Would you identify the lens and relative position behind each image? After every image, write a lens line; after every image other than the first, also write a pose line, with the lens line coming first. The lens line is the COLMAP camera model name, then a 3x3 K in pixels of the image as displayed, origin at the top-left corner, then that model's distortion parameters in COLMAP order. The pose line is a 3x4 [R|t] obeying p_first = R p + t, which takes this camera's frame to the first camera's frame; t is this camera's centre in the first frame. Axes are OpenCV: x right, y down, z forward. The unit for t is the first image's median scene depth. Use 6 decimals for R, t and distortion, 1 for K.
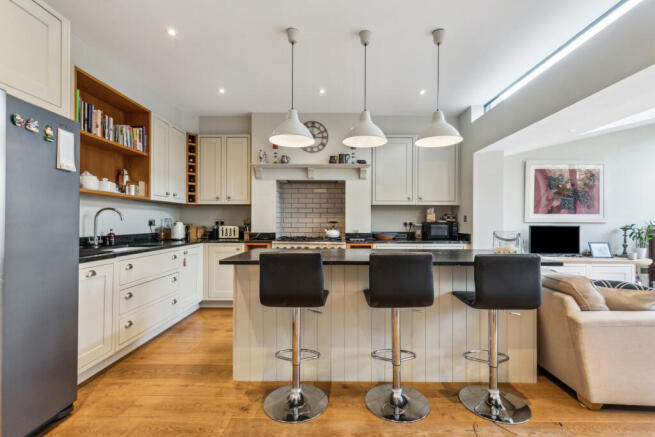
lens RADIAL K [[297.7, 0, 330.1], [0, 297.7, 219.0], [0, 0, 1]] dist [-0.003308, -0.000131]
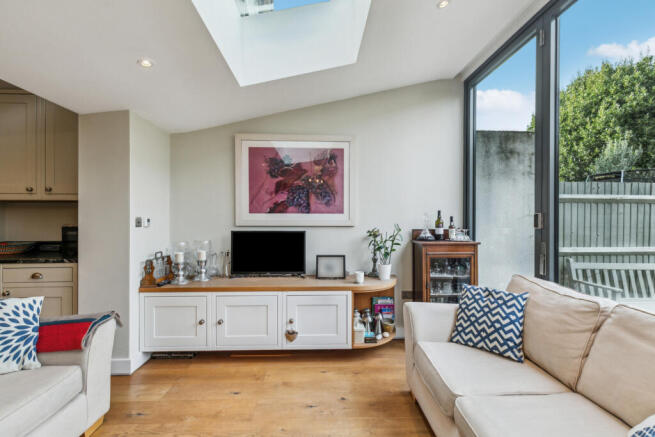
lens RADIAL K [[297.7, 0, 326.3], [0, 297.7, 218.3], [0, 0, 1]] dist [-0.003308, -0.000131]
pose [[0.999644, 0.000968, 0.026682, 0.848389], [-0.001204, 0.999960, 0.008849, -0.012082], [-0.026672, -0.008878, 0.999605, 0.313263]]
